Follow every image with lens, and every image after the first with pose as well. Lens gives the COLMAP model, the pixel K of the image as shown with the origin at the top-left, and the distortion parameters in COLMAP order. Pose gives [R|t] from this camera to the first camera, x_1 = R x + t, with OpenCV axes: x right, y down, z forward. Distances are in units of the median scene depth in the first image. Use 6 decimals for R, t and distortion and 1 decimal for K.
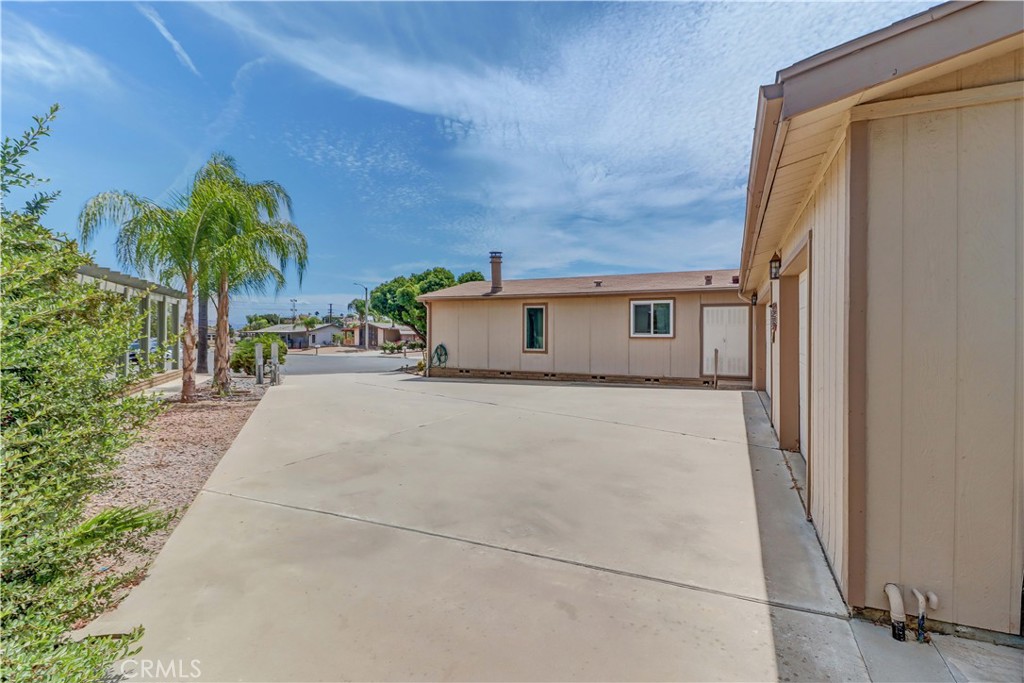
lens RADIAL K [[473.1, 0, 518.1], [0, 473.1, 336.0], [0, 0, 1]] dist [0.004408, -0.004980]
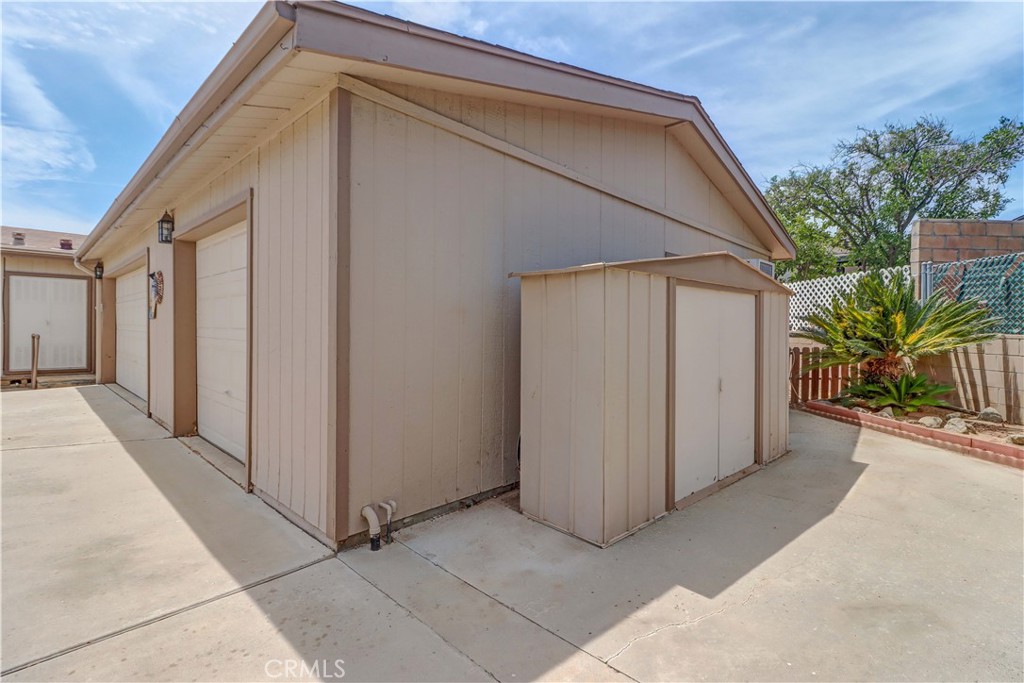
lens RADIAL K [[473.1, 0, 520.3], [0, 473.1, 332.6], [0, 0, 1]] dist [0.004408, -0.004980]
pose [[0.325890, -0.007322, 0.945379, -0.023338], [-0.003601, 0.999953, 0.008986, 0.012063], [-0.945401, -0.006333, 0.325849, 0.036776]]
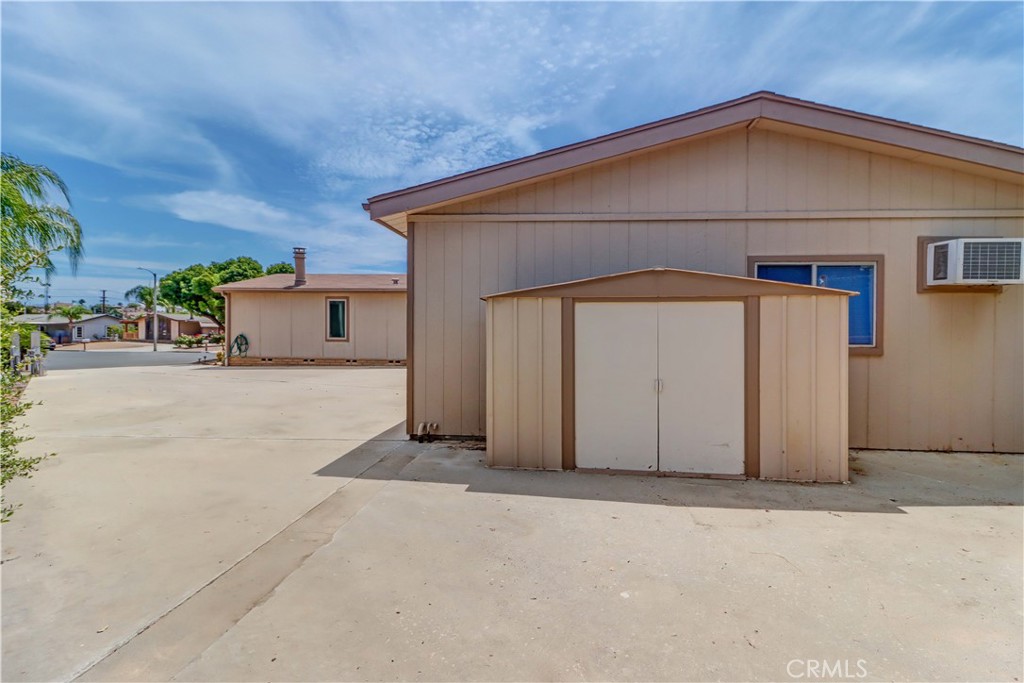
lens RADIAL K [[473.1, 0, 521.7], [0, 473.1, 335.8], [0, 0, 1]] dist [0.004408, -0.004980]
pose [[0.940122, -0.001200, 0.340836, 0.060918], [-0.002319, 0.999948, 0.009917, 0.009875], [-0.340830, -0.010114, 0.940070, -0.182104]]
